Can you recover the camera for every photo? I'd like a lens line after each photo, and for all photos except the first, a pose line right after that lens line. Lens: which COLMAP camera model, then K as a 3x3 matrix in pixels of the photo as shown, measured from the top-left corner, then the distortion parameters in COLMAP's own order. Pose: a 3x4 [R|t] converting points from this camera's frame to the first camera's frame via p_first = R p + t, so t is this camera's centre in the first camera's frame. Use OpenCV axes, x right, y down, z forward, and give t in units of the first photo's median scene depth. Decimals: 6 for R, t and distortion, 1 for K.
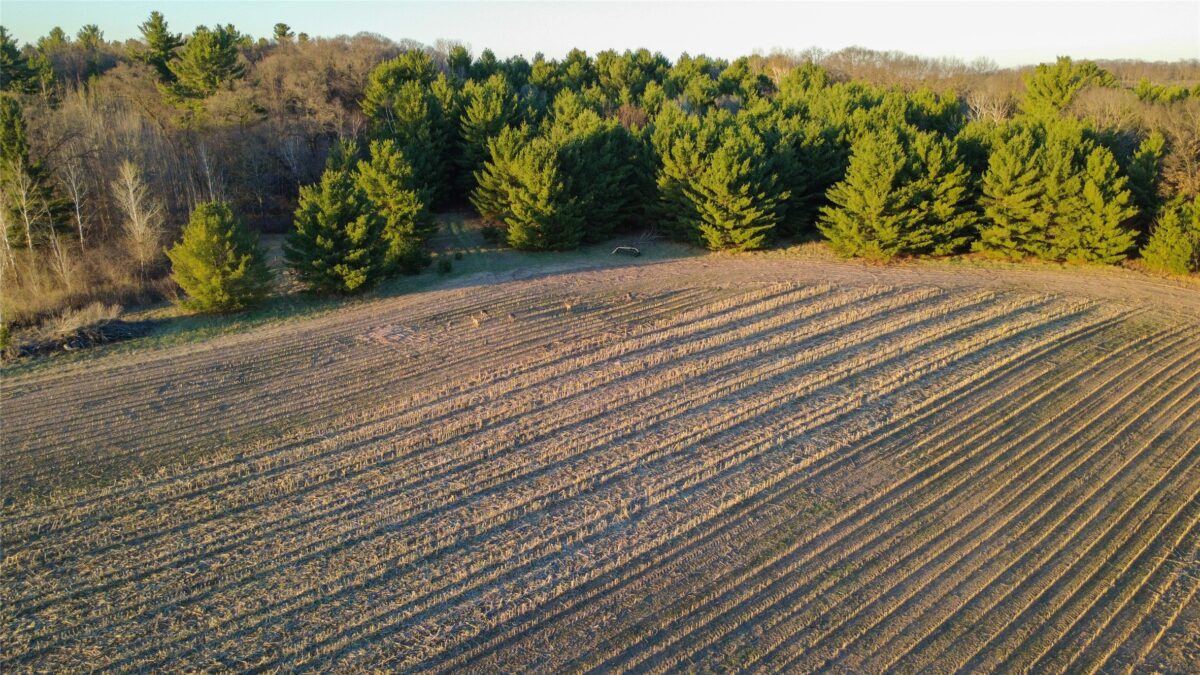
lens RADIAL K [[874.1, 0, 600.0], [0, 874.1, 337.5], [0, 0, 1]] dist [-0.003822, 0.008219]
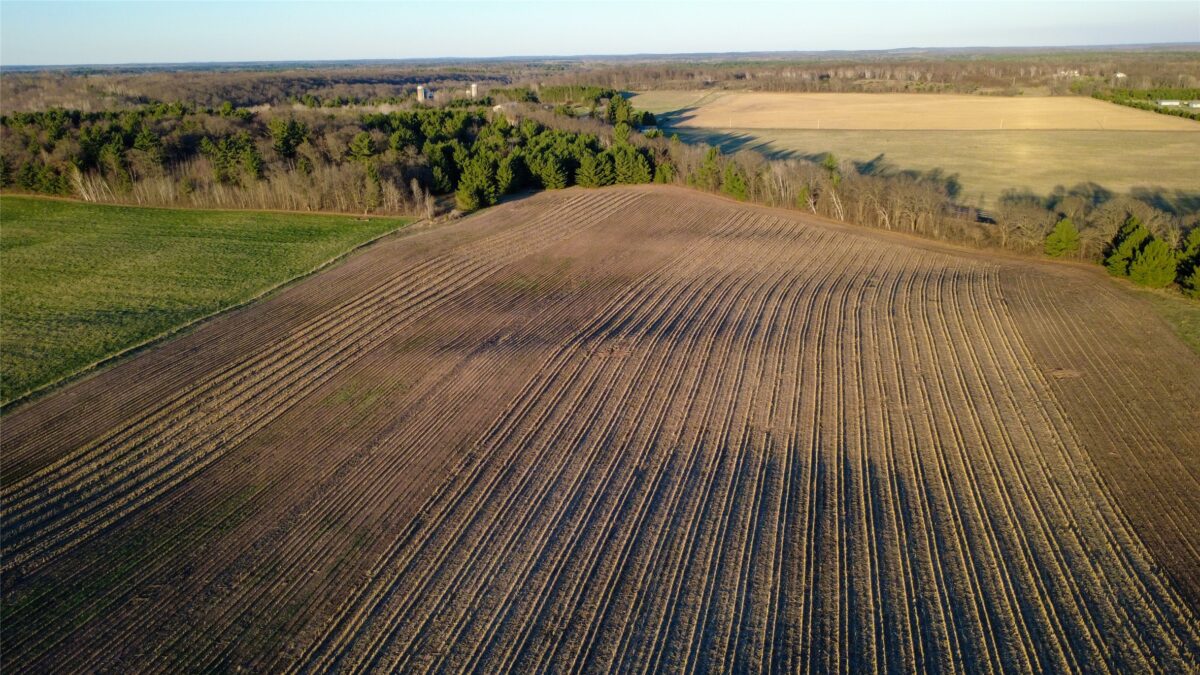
lens RADIAL K [[874.1, 0, 600.0], [0, 874.1, 337.5], [0, 0, 1]] dist [-0.003822, 0.008219]
pose [[0.877324, -0.165031, 0.450631, -1.499404], [0.156545, 0.986062, 0.056345, 0.347165], [-0.453649, 0.021111, 0.890931, -2.410267]]
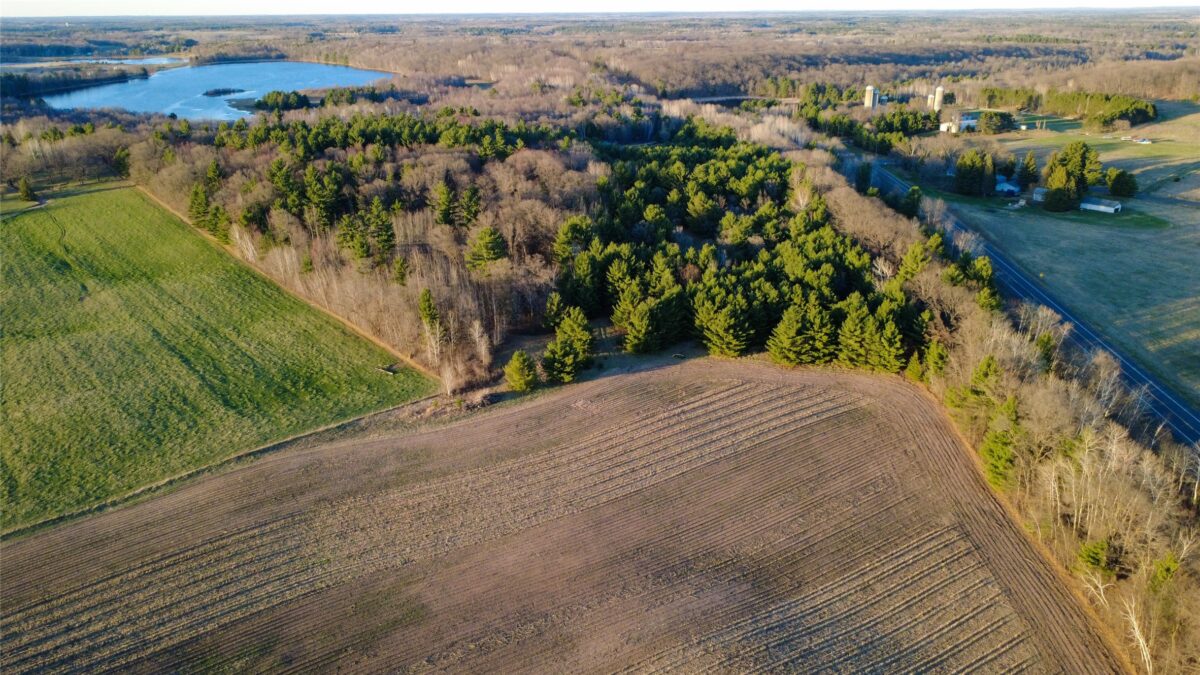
lens RADIAL K [[874.1, 0, 600.0], [0, 874.1, 337.5], [0, 0, 1]] dist [-0.003822, 0.008219]
pose [[0.989277, 0.038128, -0.140989, 0.153973], [-0.028268, 0.997055, 0.071287, -0.316420], [0.143292, -0.066537, 0.987441, -1.328771]]
